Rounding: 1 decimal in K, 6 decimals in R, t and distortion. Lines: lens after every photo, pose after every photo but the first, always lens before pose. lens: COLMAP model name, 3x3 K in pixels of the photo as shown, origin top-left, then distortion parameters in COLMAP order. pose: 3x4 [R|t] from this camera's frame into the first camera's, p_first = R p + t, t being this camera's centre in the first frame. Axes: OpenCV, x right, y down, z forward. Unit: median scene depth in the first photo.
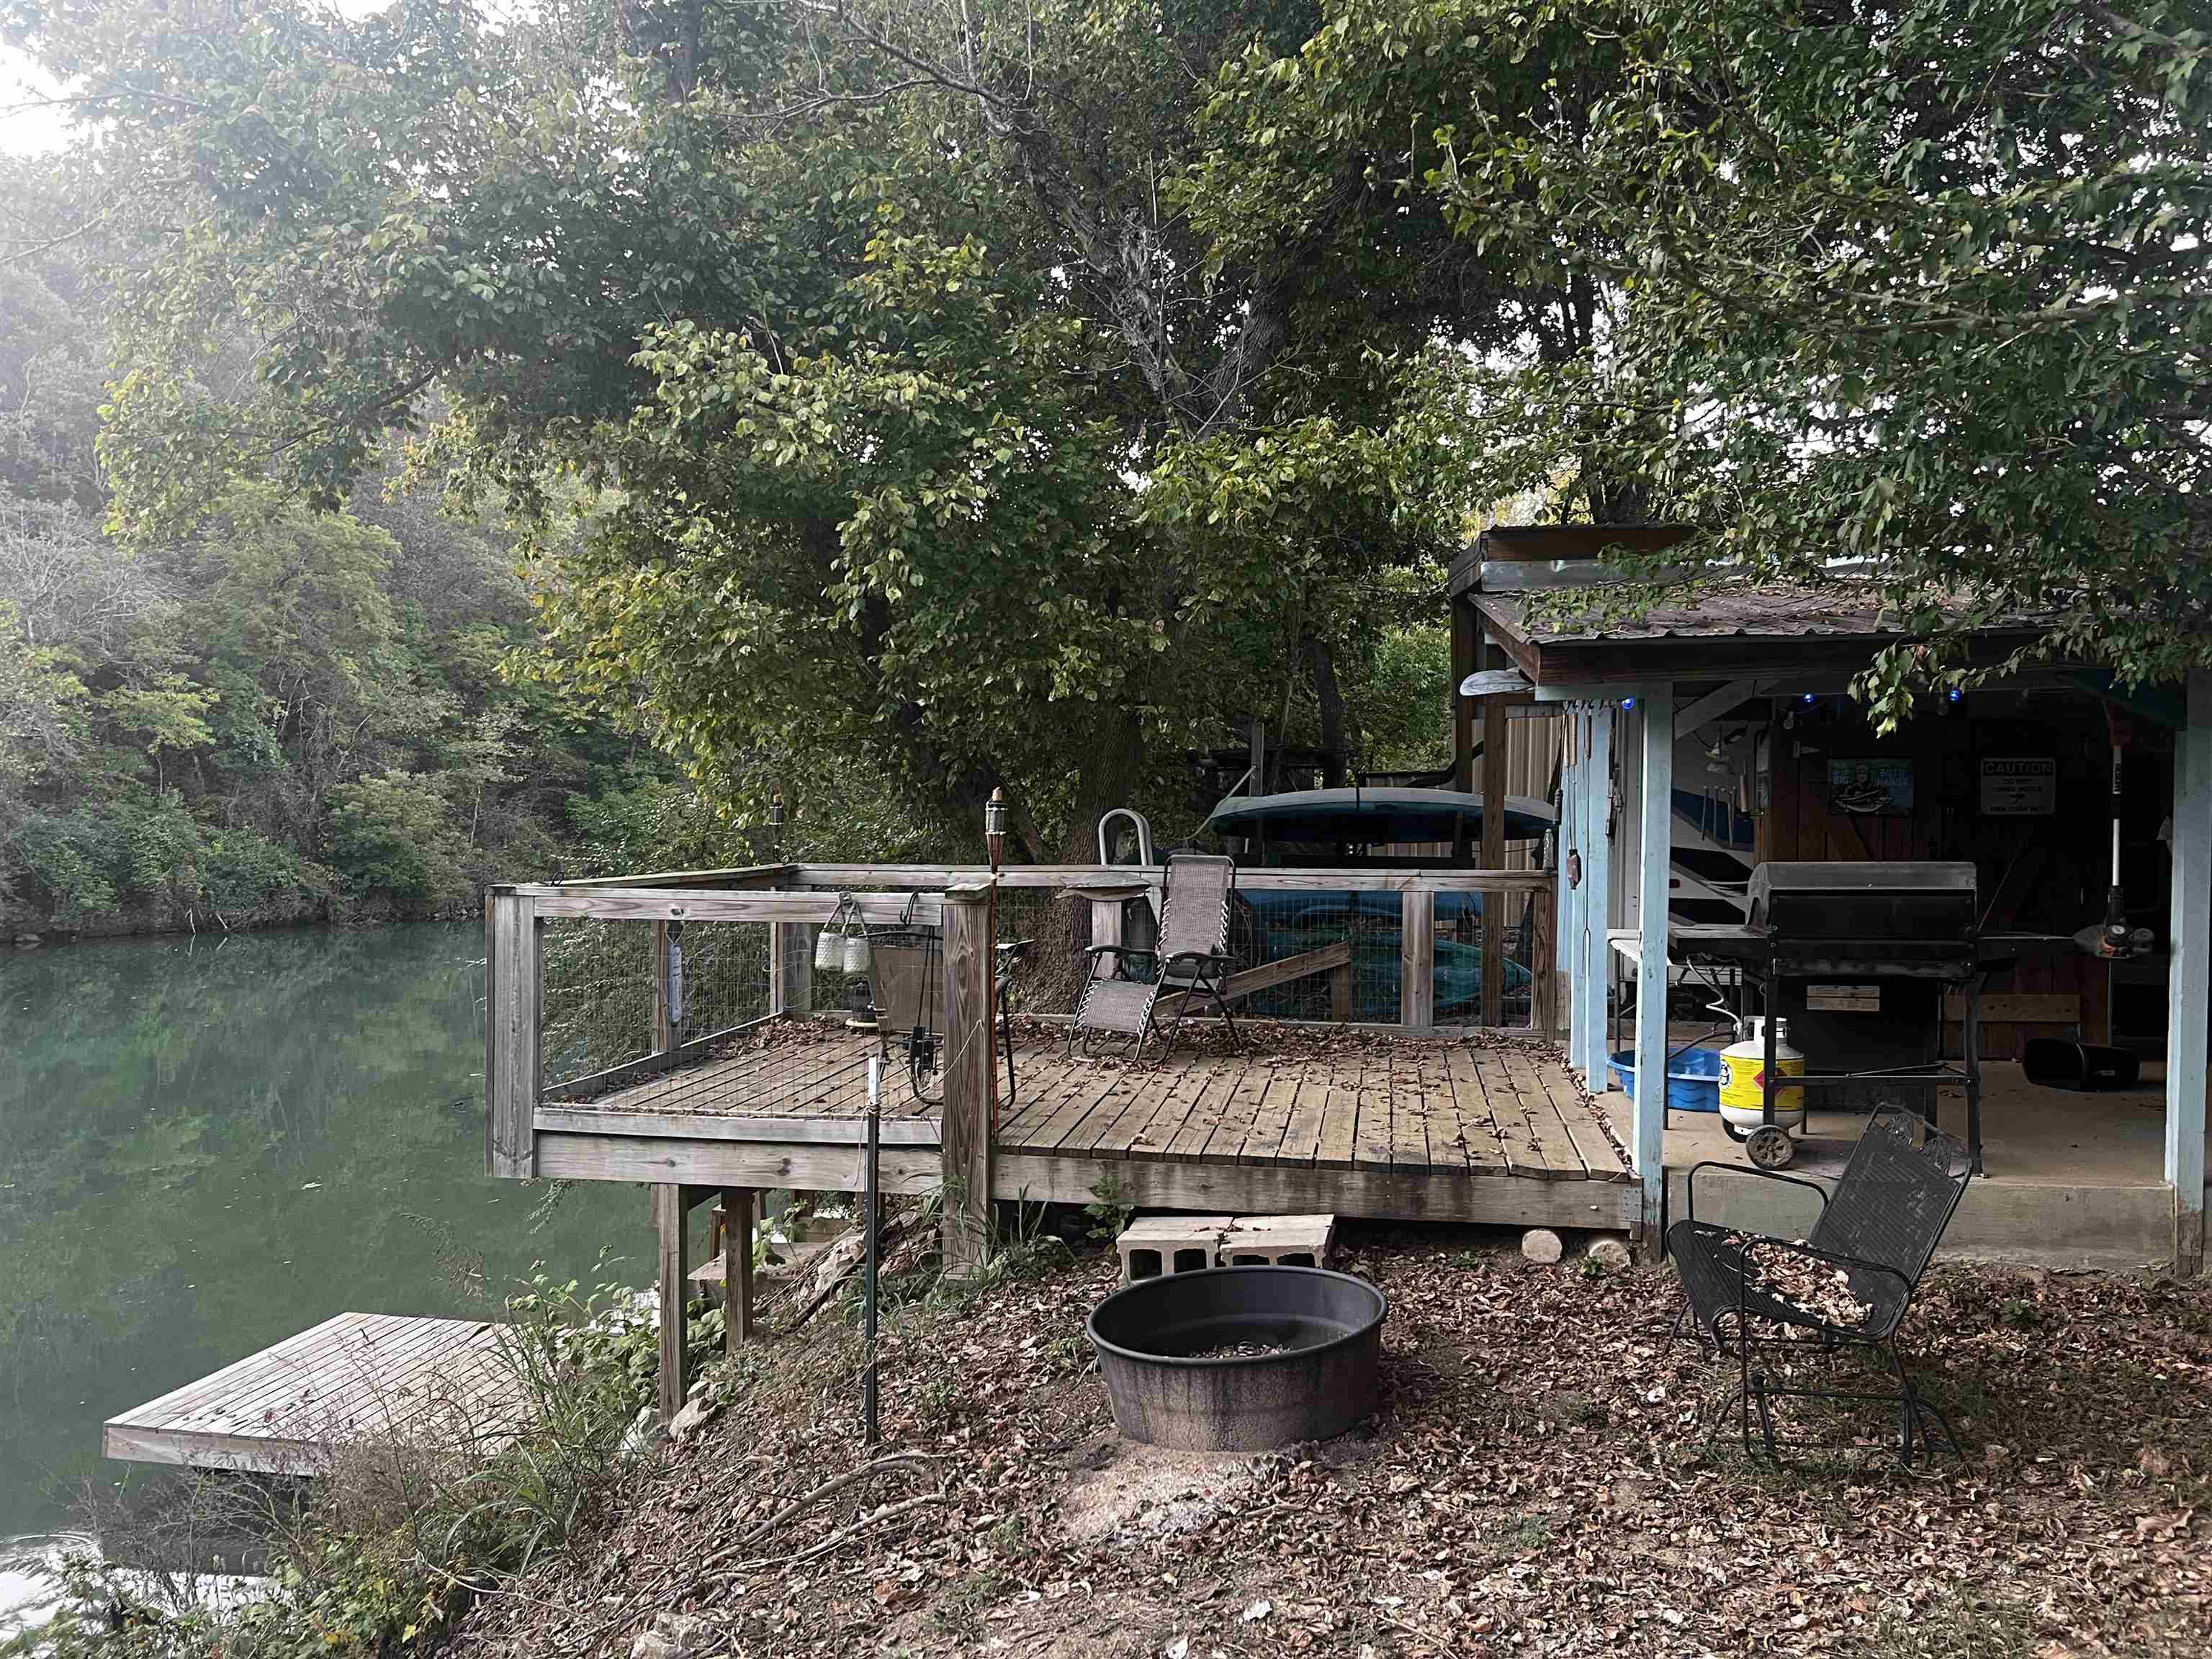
lens RADIAL K [[1647.1, 0, 1115.3], [0, 1647.1, 834.5], [0, 0, 1]] dist [0.048055, -0.056661]
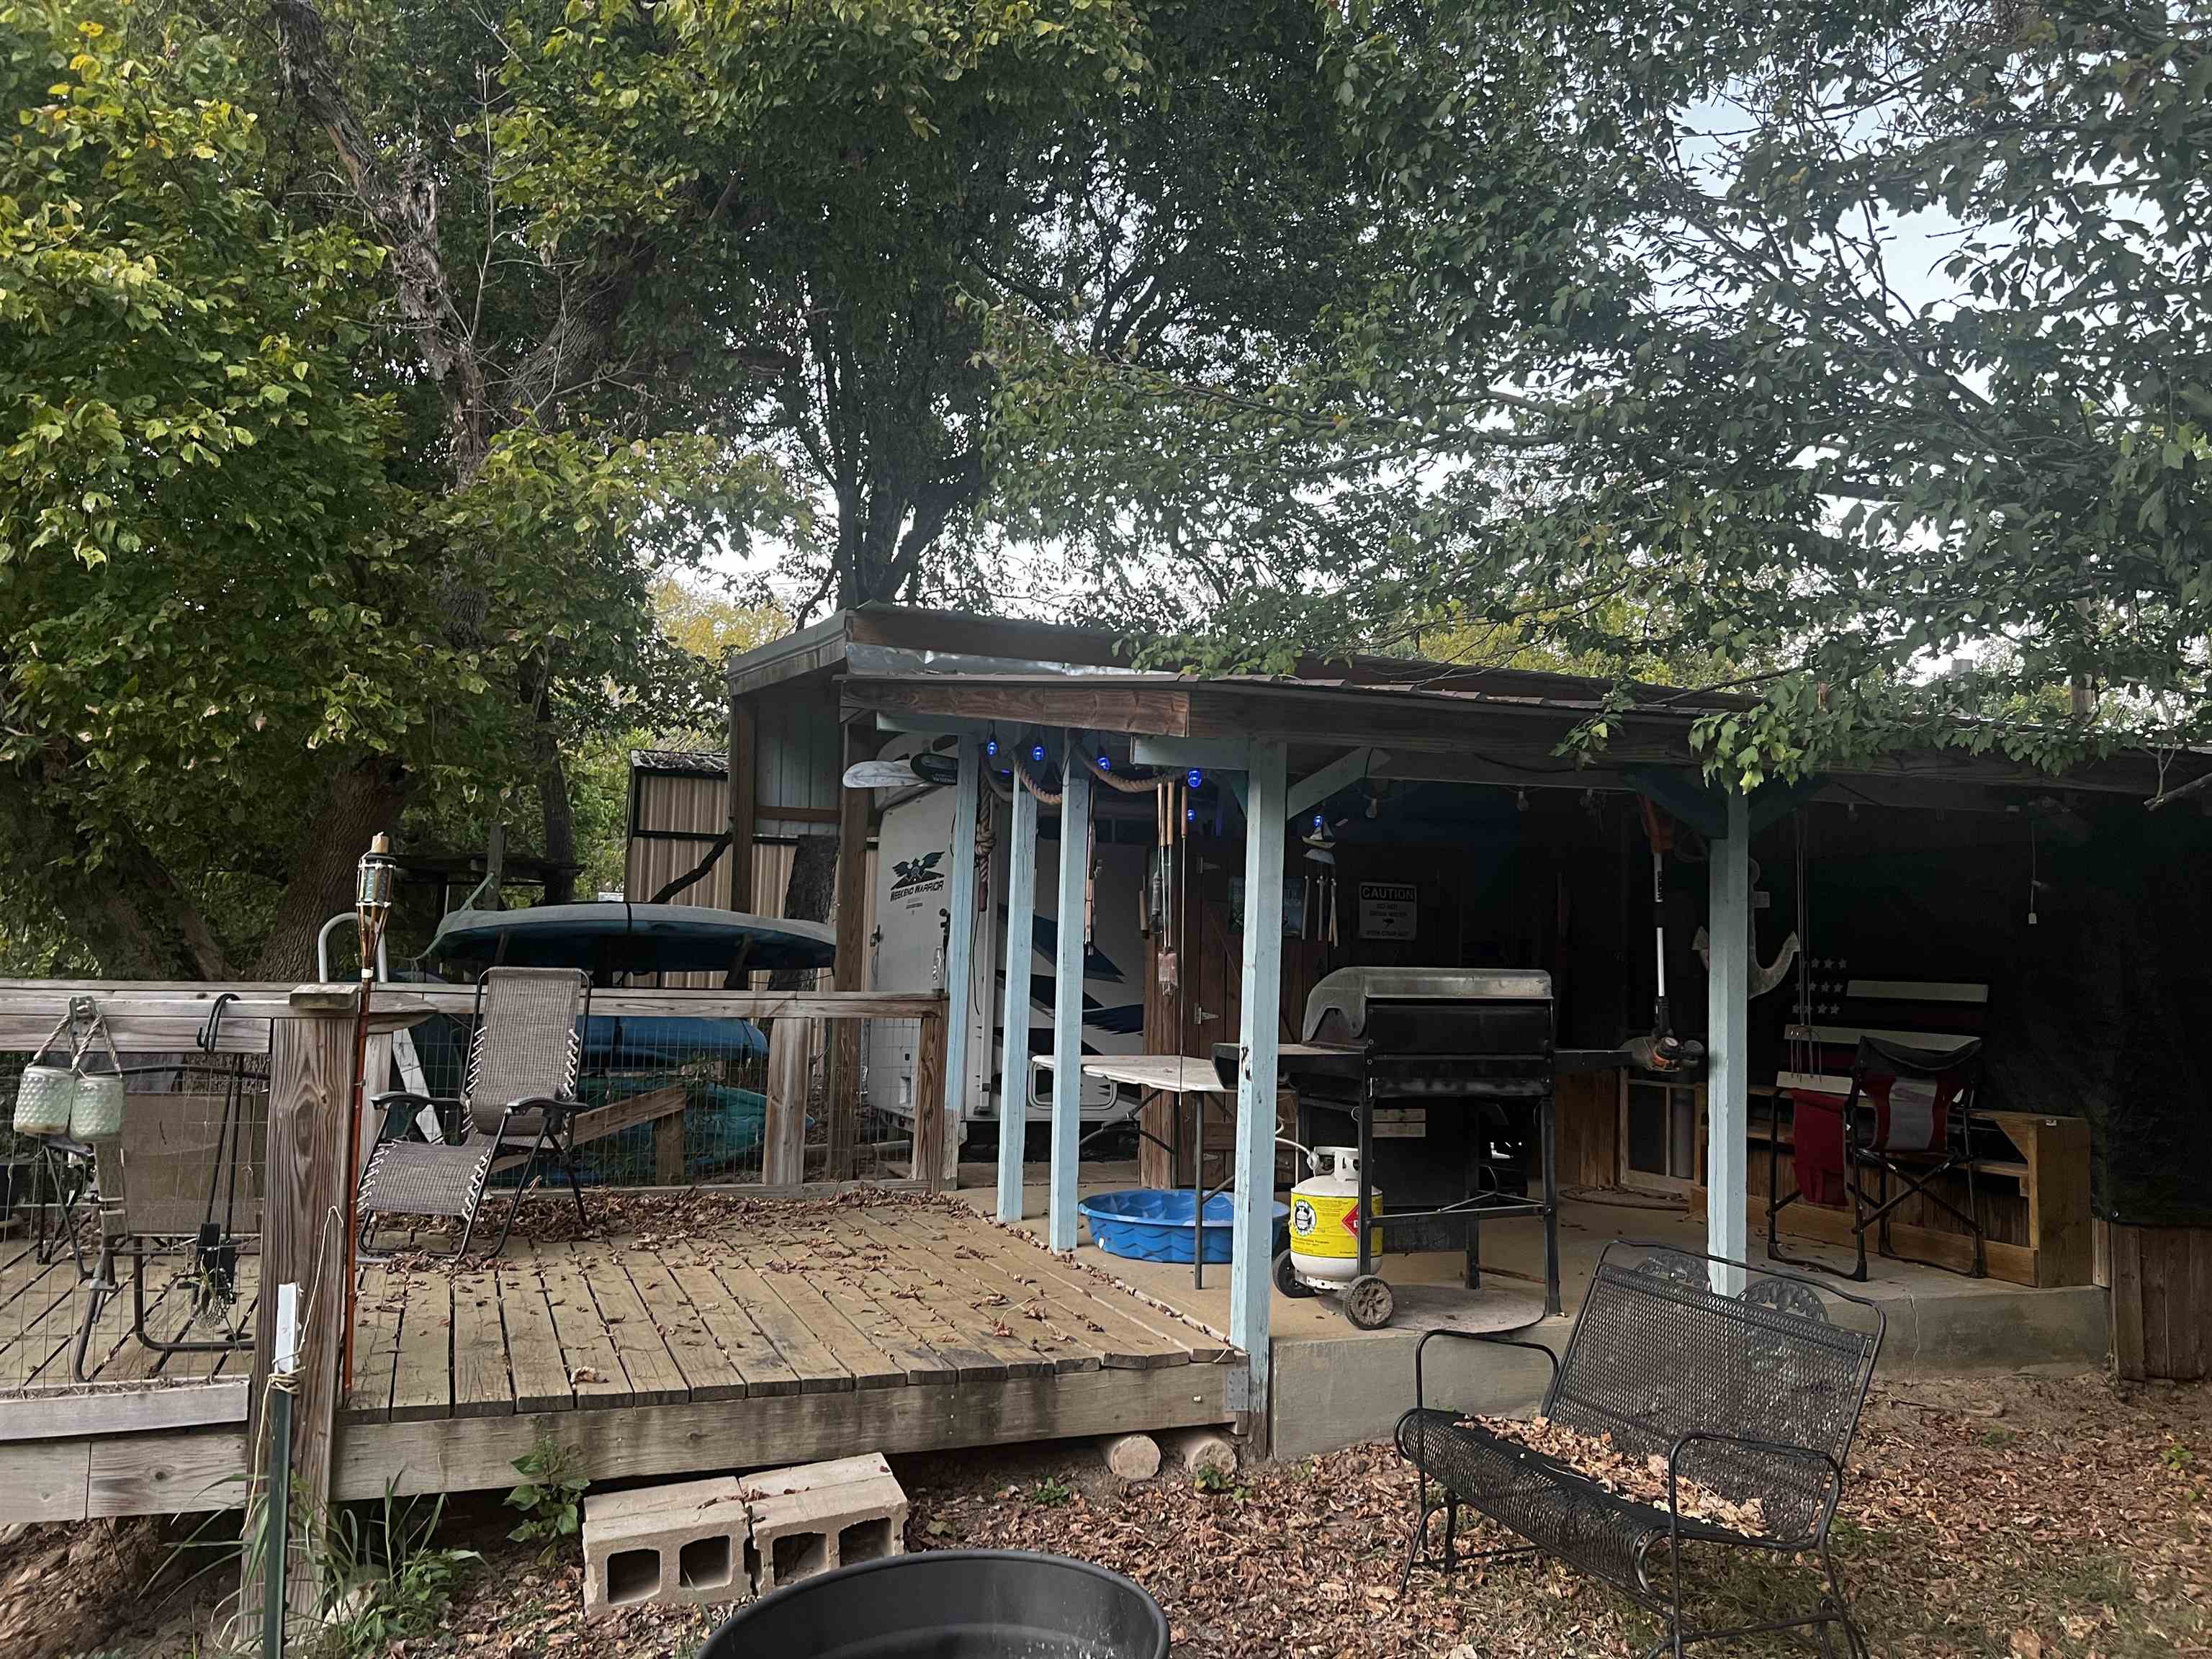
lens RADIAL K [[1647.1, 0, 1120.2], [0, 1647.1, 835.7], [0, 0, 1]] dist [0.048055, -0.056661]
pose [[0.853646, 0.059176, 0.517481, -0.161900], [-0.011214, 0.995383, -0.095327, 0.030815], [-0.520733, 0.075573, 0.850368, 0.308302]]
